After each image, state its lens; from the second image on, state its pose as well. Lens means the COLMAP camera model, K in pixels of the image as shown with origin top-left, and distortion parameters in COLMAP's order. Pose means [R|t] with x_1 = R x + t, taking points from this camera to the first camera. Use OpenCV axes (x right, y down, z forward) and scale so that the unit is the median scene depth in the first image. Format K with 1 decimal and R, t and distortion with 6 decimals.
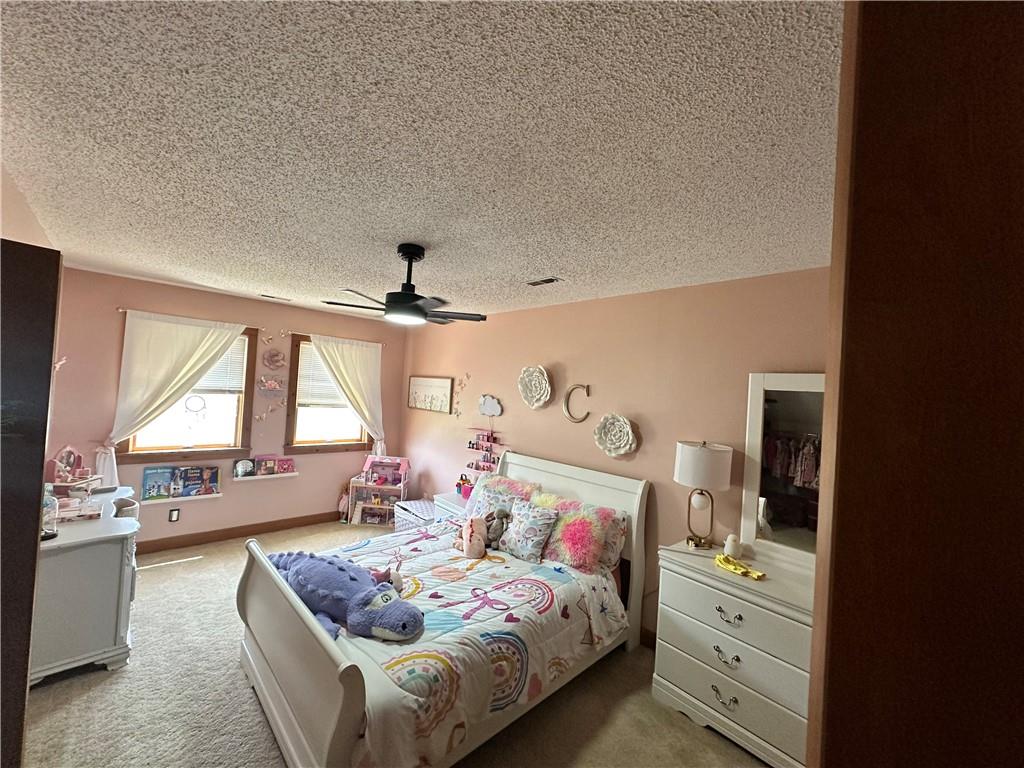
lens RADIAL K [[406.4, 0, 510.1], [0, 406.4, 382.2], [0, 0, 1]] dist [-0.003563, 0.000698]
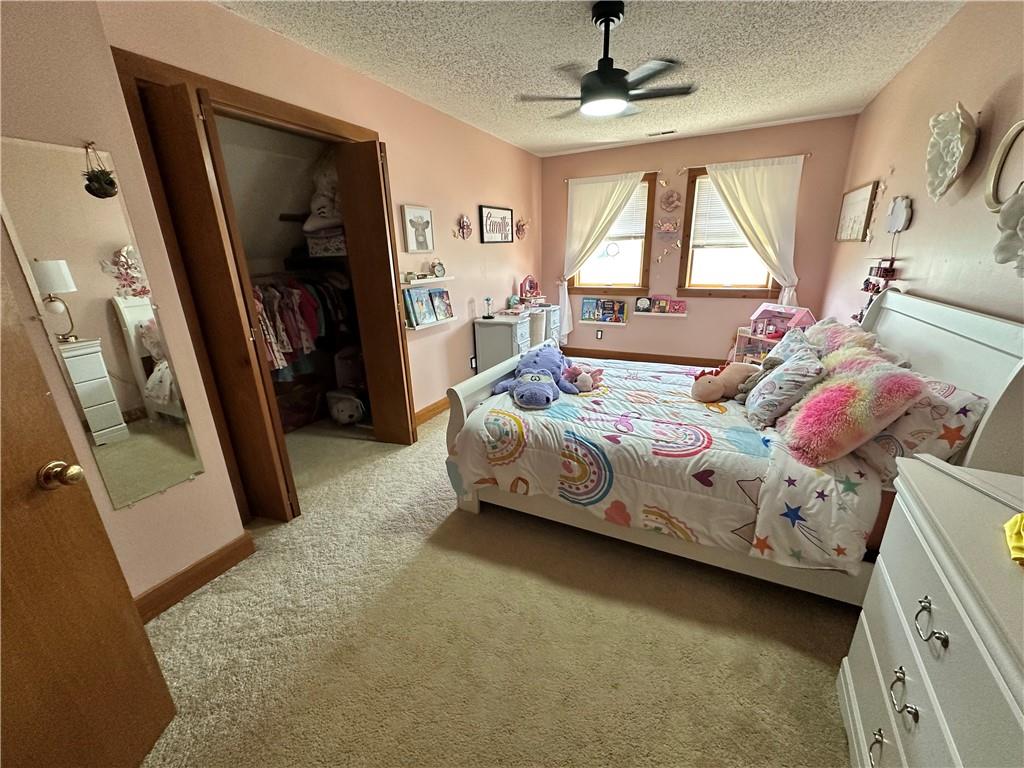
lens RADIAL K [[406.4, 0, 513.7], [0, 406.4, 382.6], [0, 0, 1]] dist [-0.003563, 0.000698]
pose [[0.329655, 0.219504, -0.918230, 0.391158], [0.065337, 0.964960, 0.254131, 0.117192], [0.941838, -0.143770, 0.303762, 0.286419]]
